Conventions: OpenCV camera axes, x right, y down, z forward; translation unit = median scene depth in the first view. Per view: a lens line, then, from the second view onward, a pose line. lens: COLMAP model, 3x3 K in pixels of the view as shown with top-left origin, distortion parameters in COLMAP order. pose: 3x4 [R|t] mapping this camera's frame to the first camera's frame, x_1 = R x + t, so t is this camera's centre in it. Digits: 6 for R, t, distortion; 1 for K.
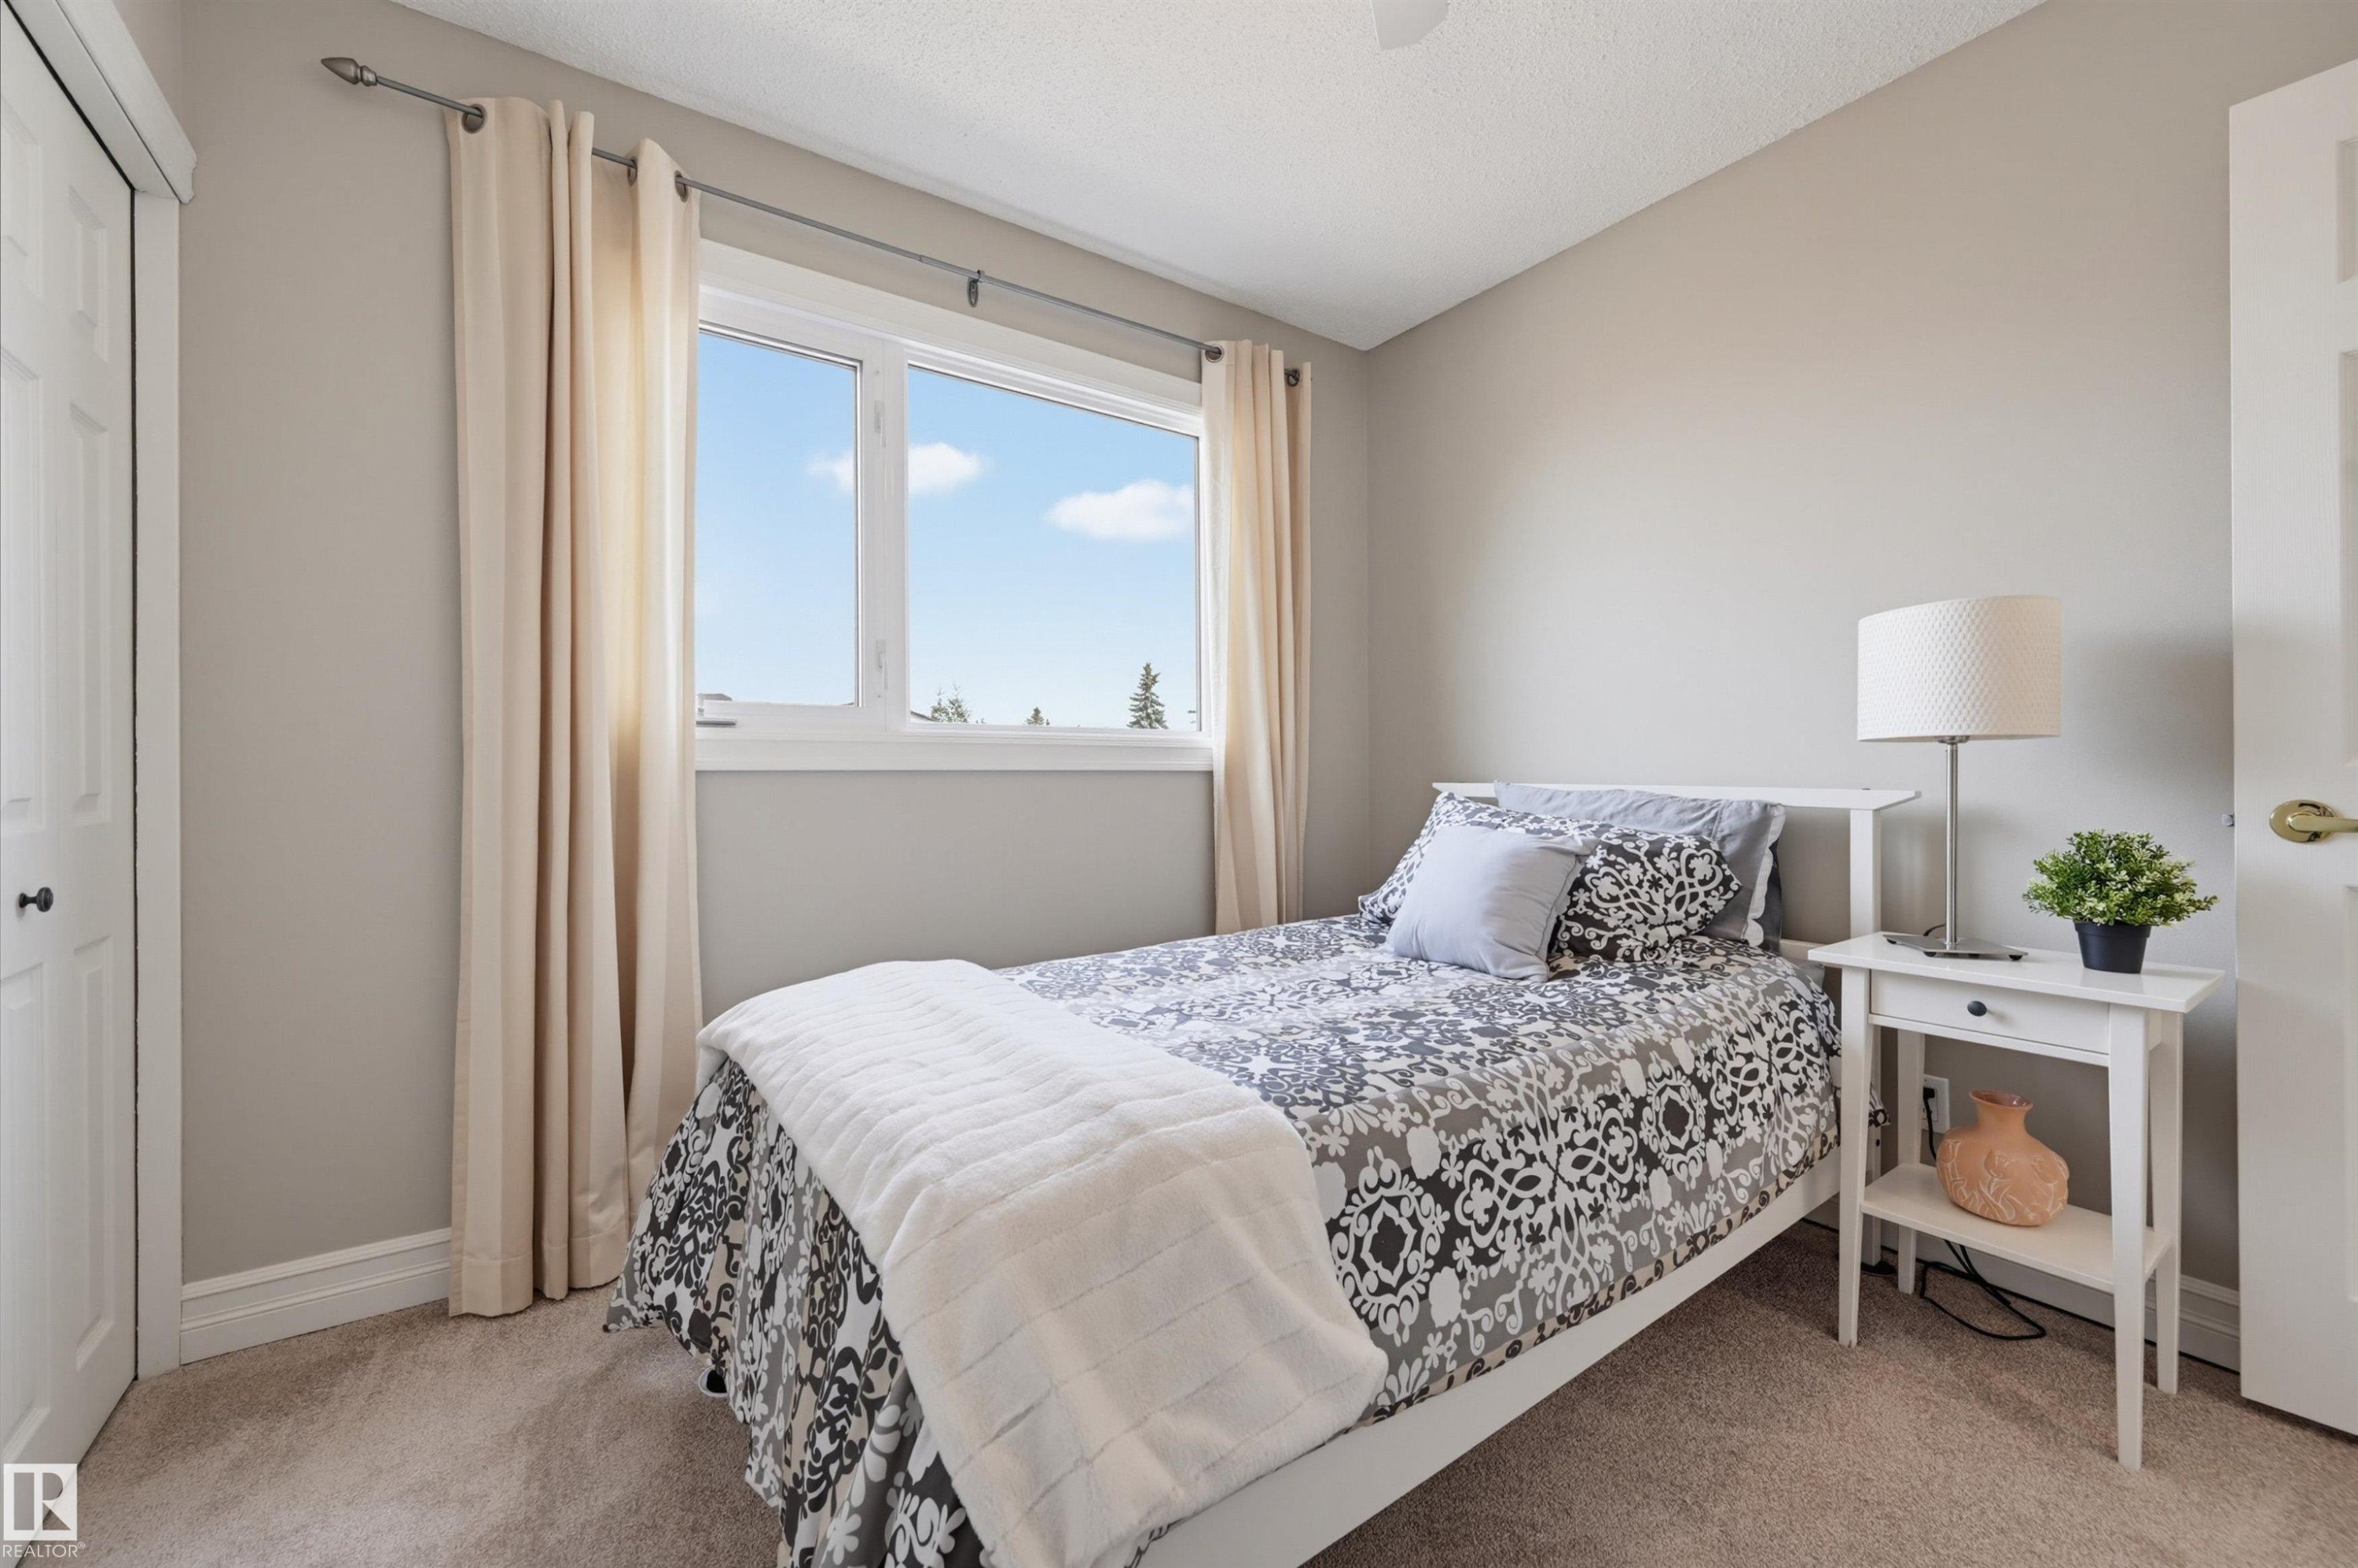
lens RADIAL K [[930.0, 0, 1181.0], [0, 930.0, 778.6], [0, 0, 1]] dist [0.000096, -0.000124]
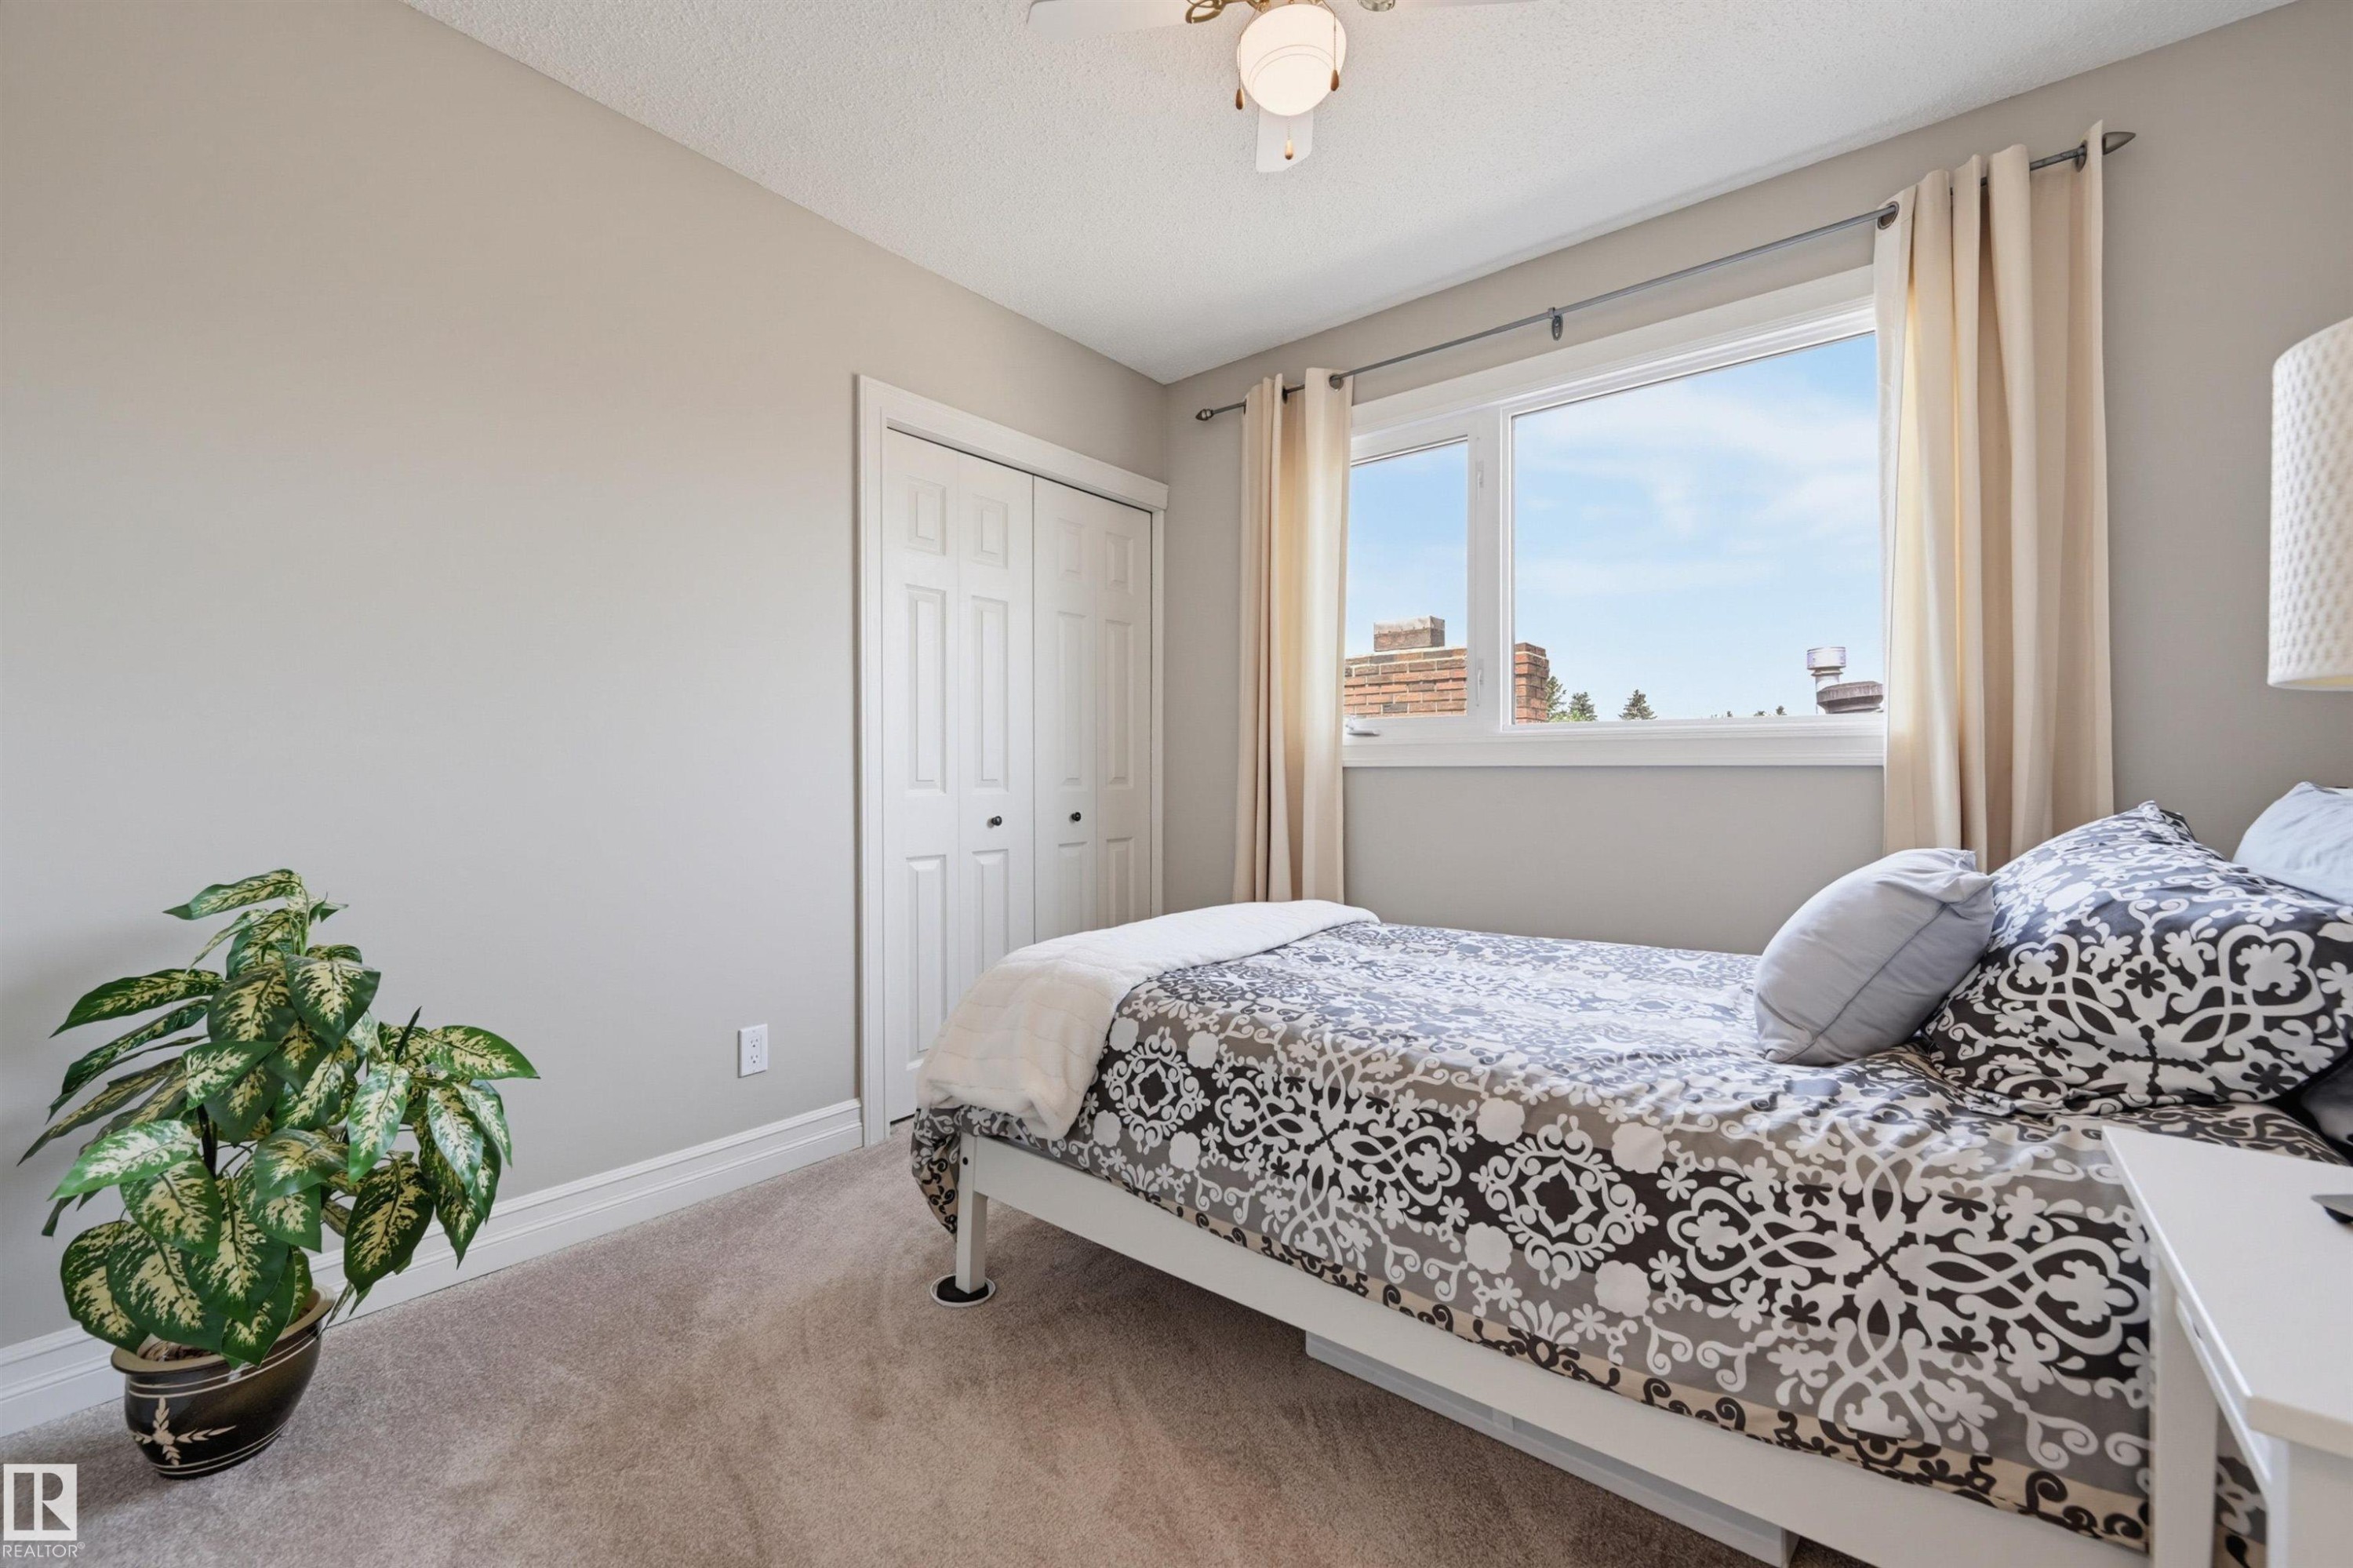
lens RADIAL K [[951.7, 0, 1178.5], [0, 951.7, 769.8], [0, 0, 1]] dist [0.000777, 0.000406]
pose [[0.274966, 0.002374, -0.961451, 1.066398], [-0.004195, 0.999990, 0.001270, -0.005358], [0.961445, 0.003684, 0.274973, 0.393098]]
